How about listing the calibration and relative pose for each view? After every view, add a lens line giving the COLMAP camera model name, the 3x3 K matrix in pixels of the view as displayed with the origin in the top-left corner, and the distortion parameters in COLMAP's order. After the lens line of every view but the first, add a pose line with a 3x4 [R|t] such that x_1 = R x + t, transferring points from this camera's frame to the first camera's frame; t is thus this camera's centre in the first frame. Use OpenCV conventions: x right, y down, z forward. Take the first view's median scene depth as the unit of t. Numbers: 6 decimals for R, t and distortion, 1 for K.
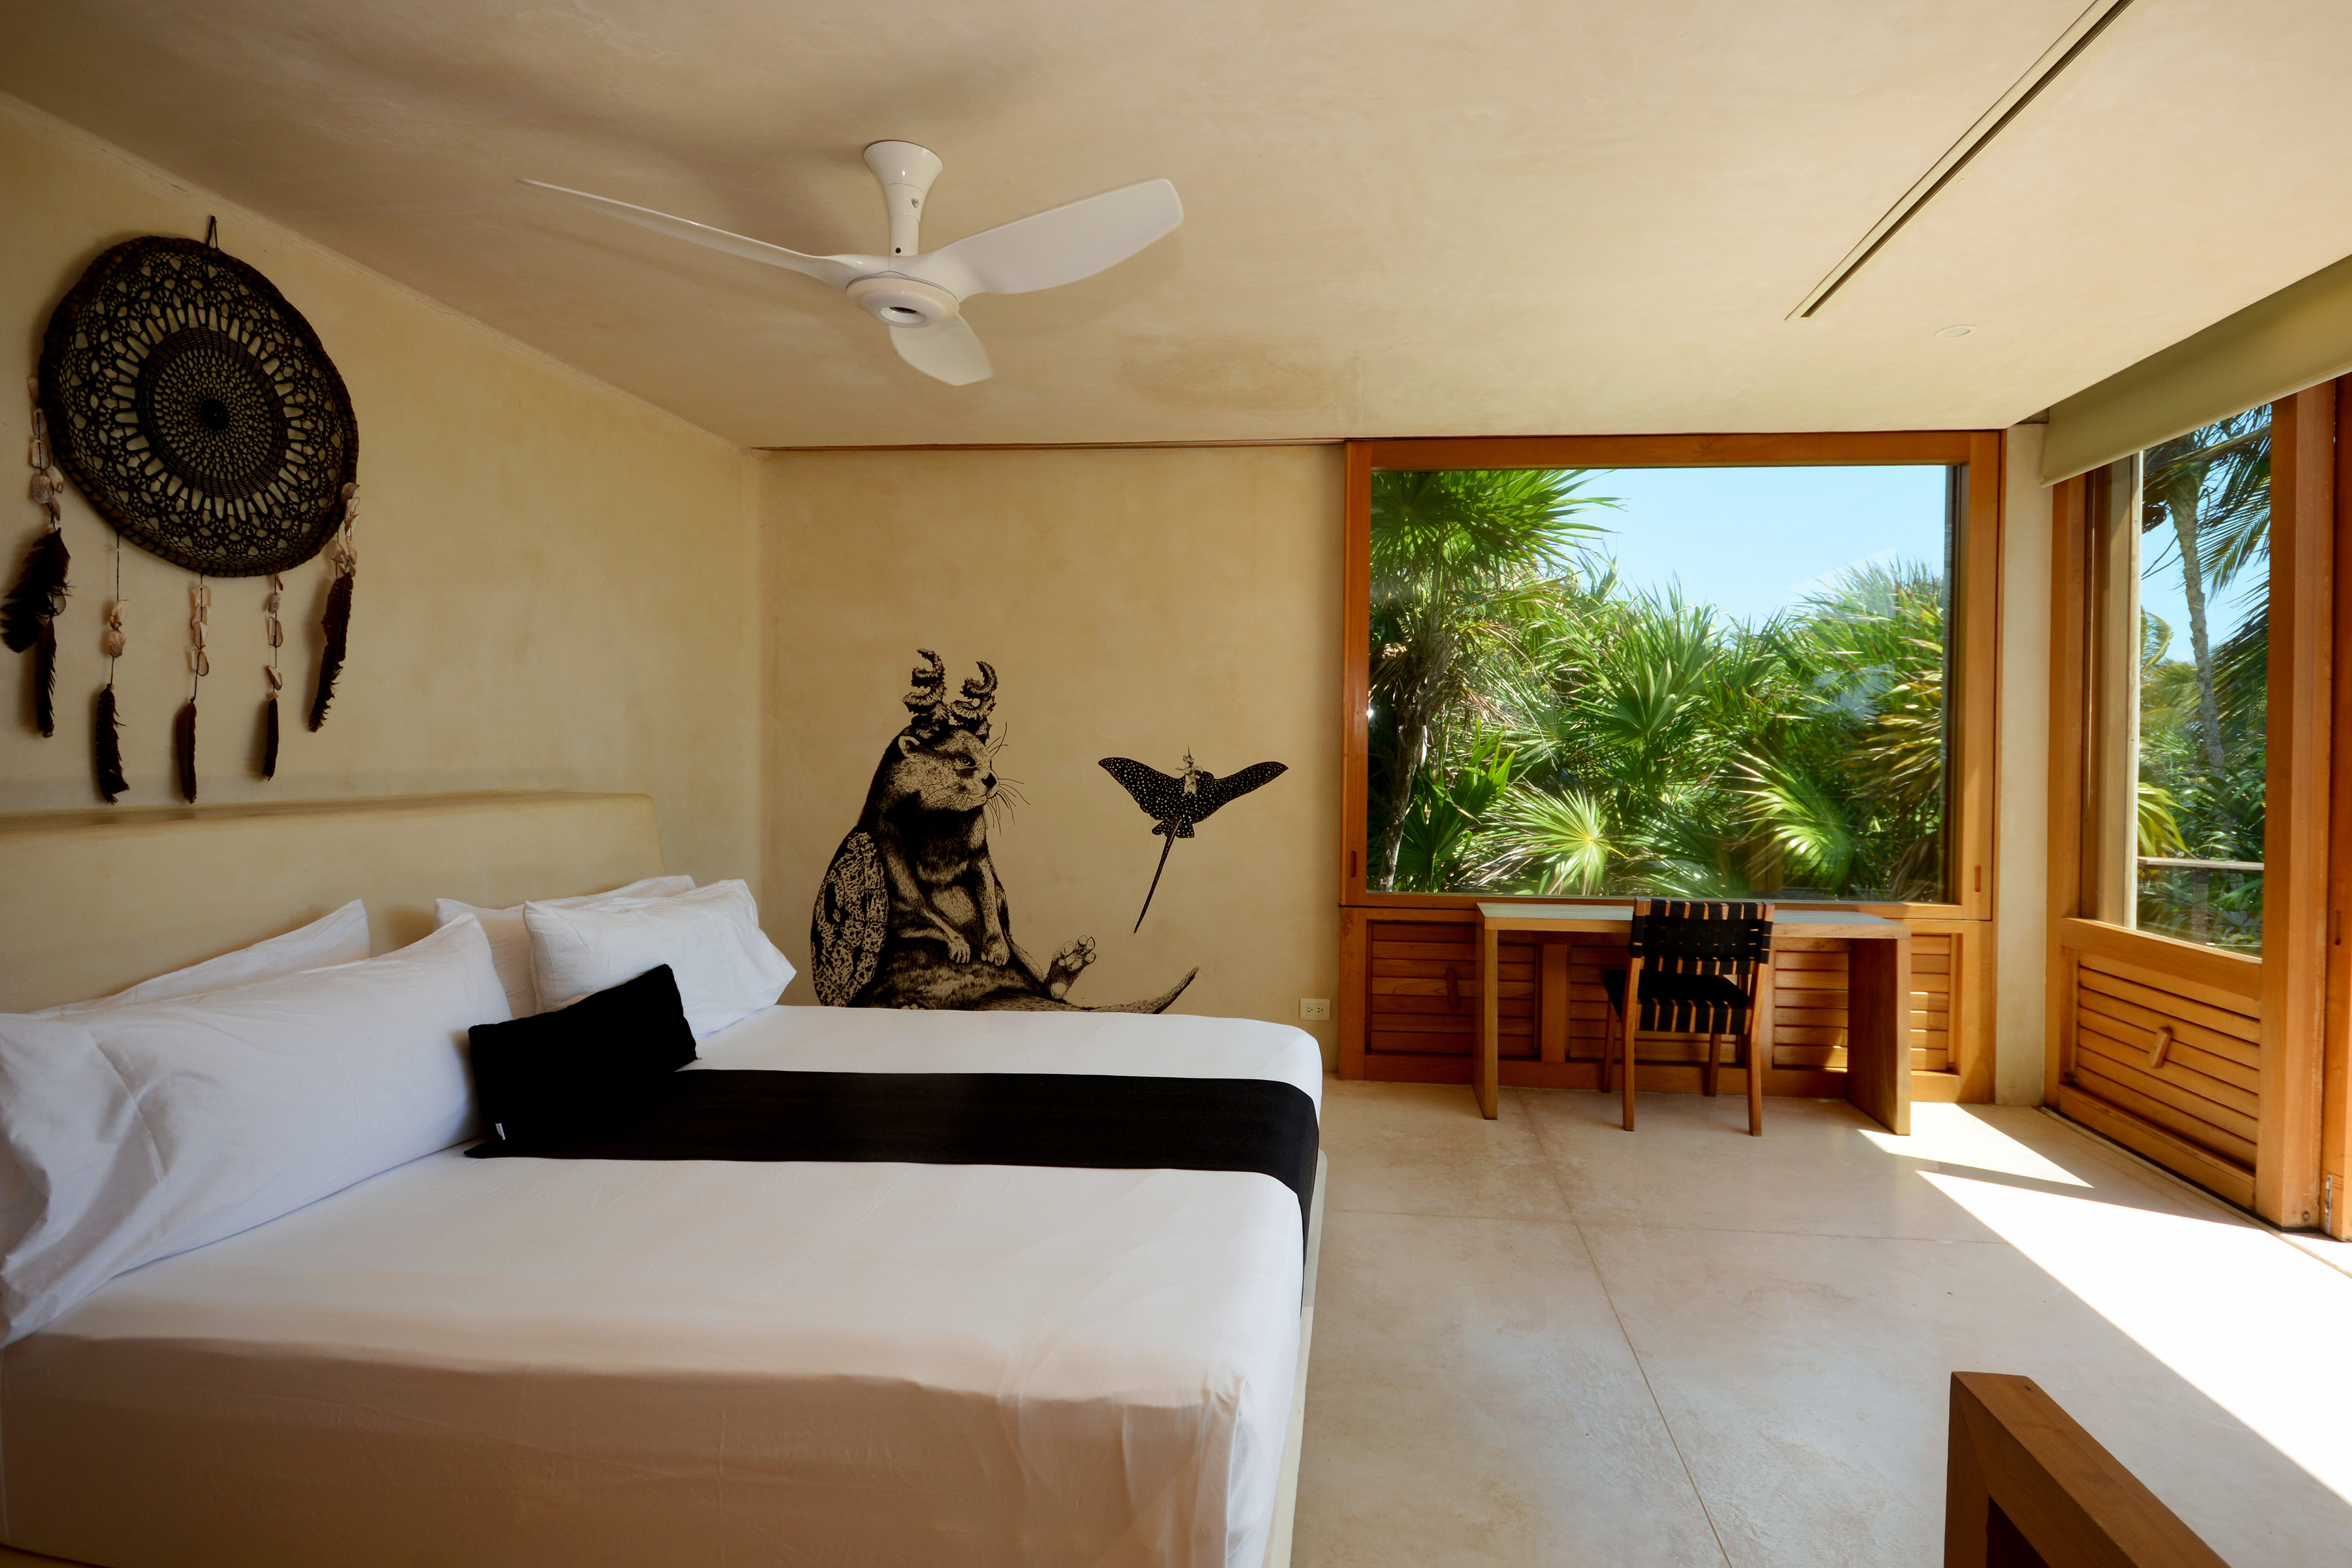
lens RADIAL K [[1081.4, 0, 1176.0], [0, 1081.4, 784.0], [0, 0, 1]] dist [0.001174, -0.000656]
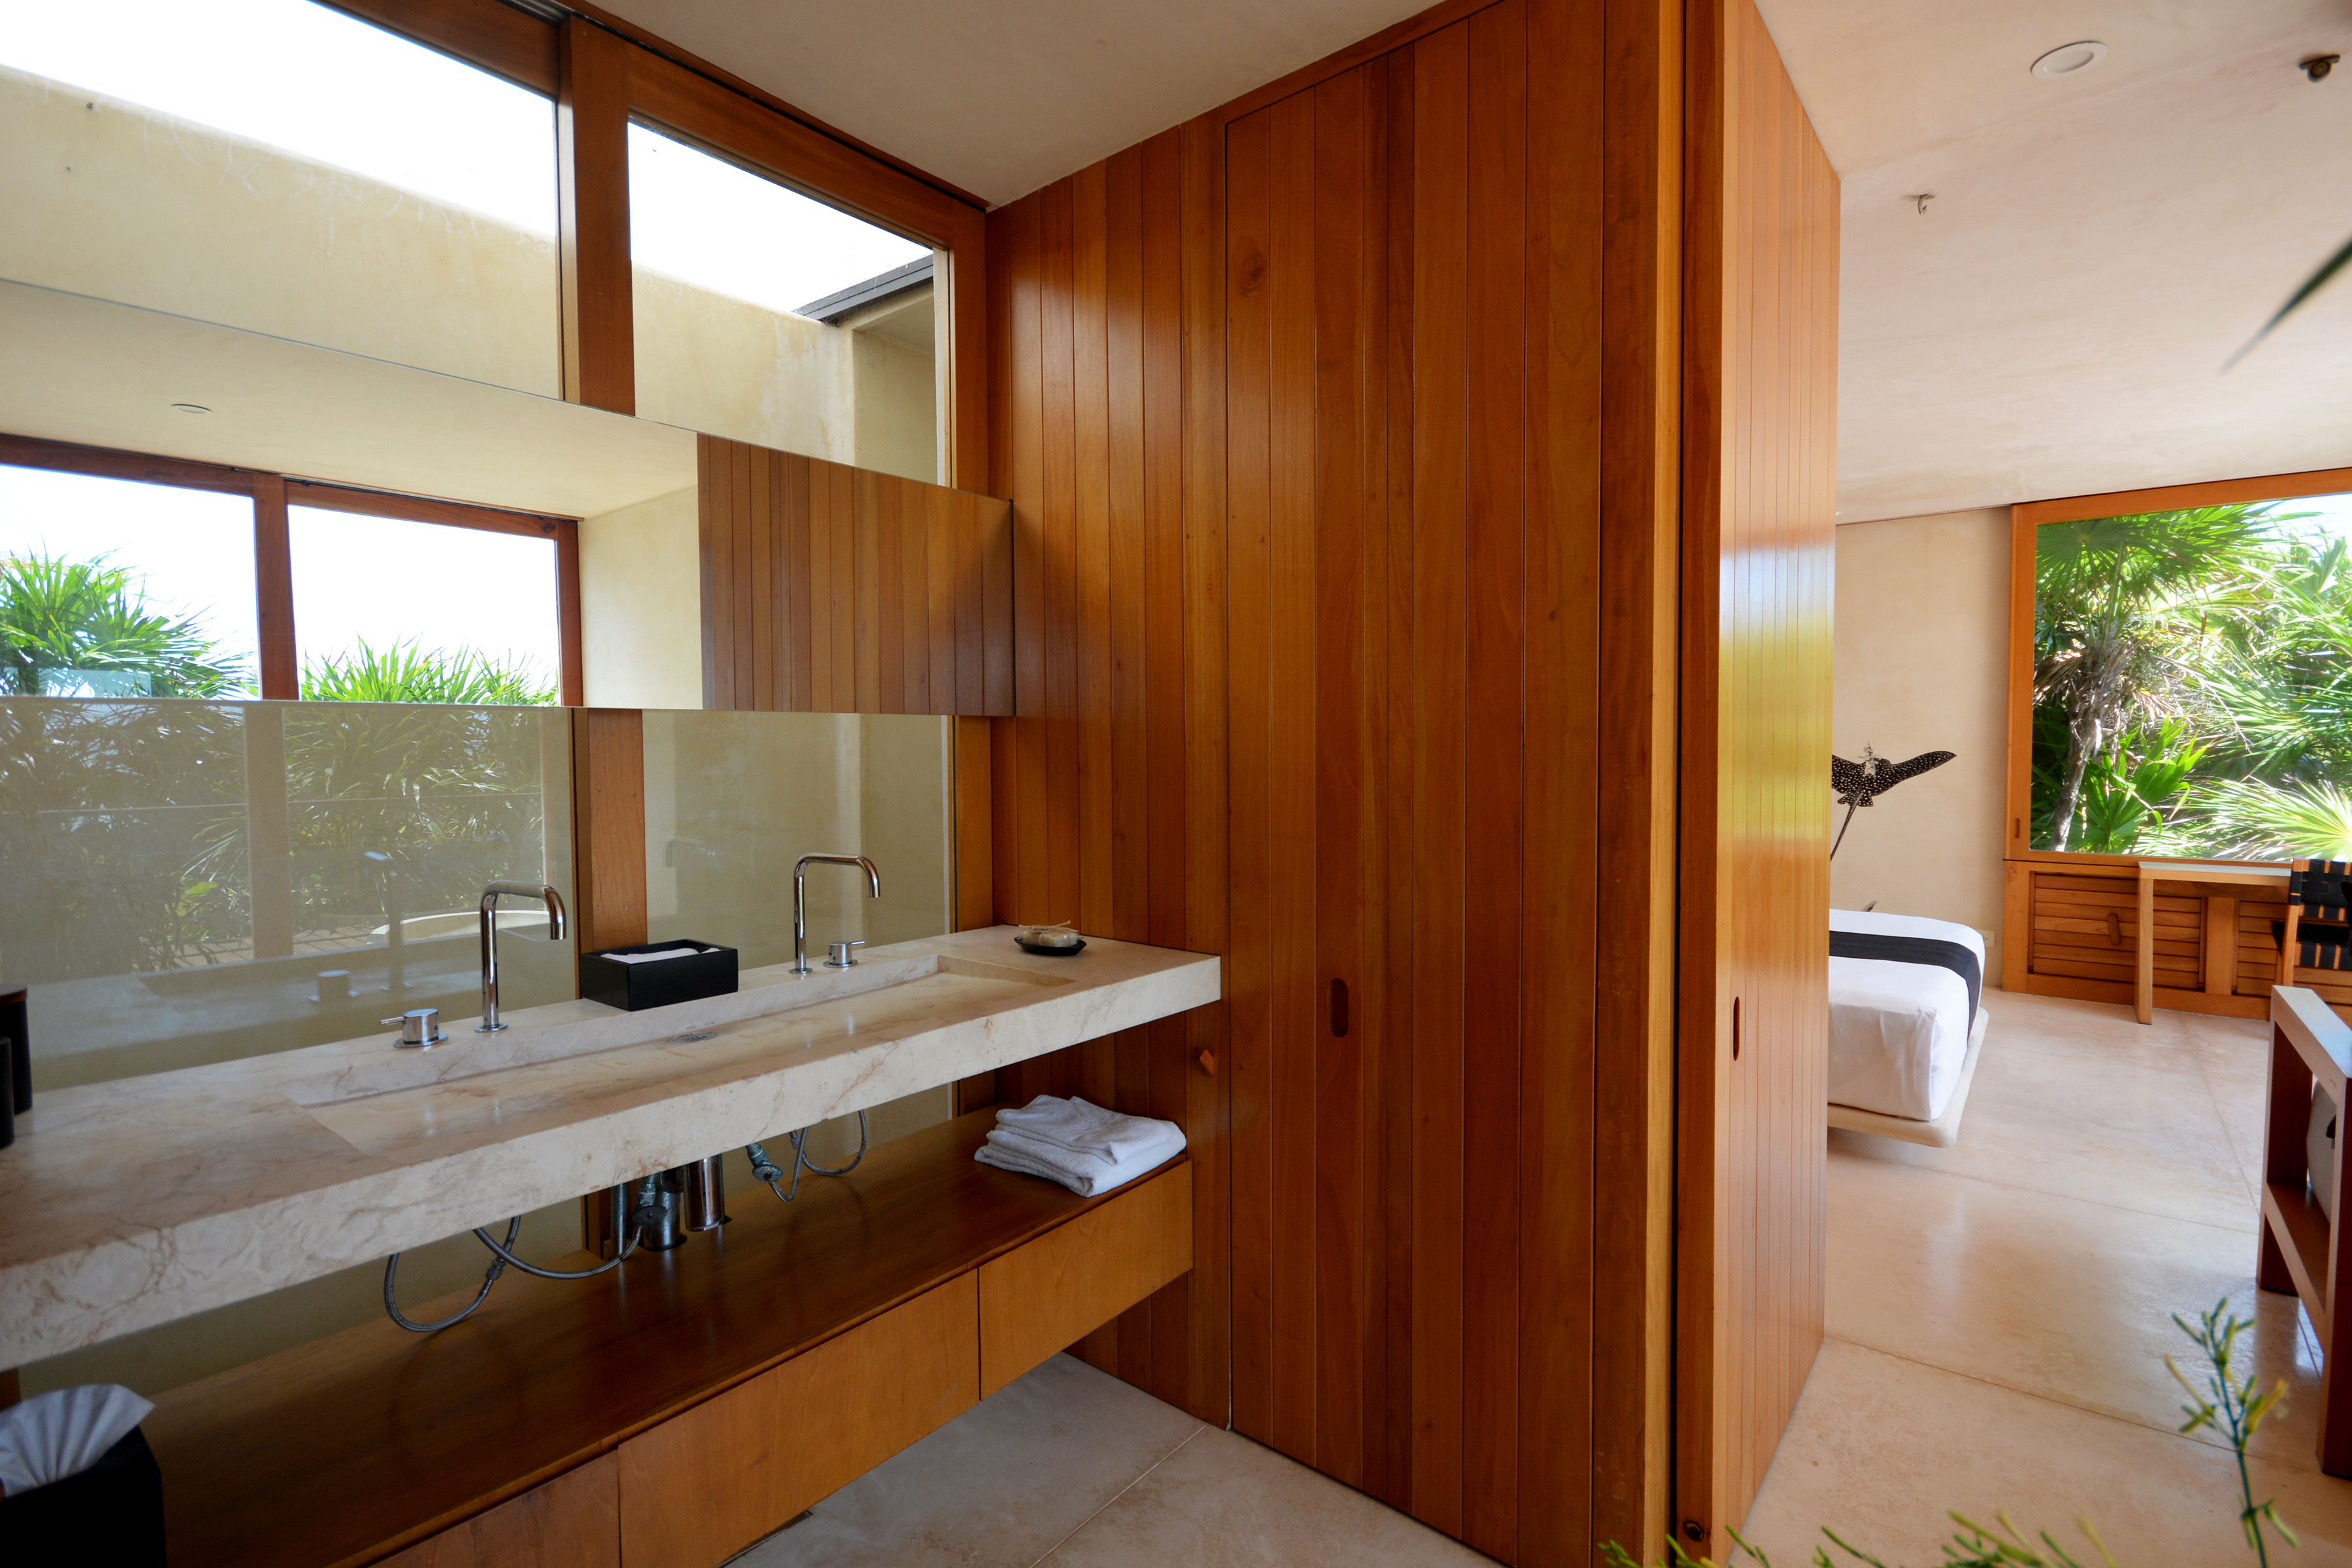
lens RADIAL K [[1081.4, 0, 1176.0], [0, 1081.4, 784.0], [0, 0, 1]] dist [0.001174, -0.000656]
pose [[0.869580, 0.011013, -0.493670, -0.076796], [-0.005093, 0.999898, 0.013336, 0.006999], [0.493766, -0.009082, 0.869547, -0.644066]]
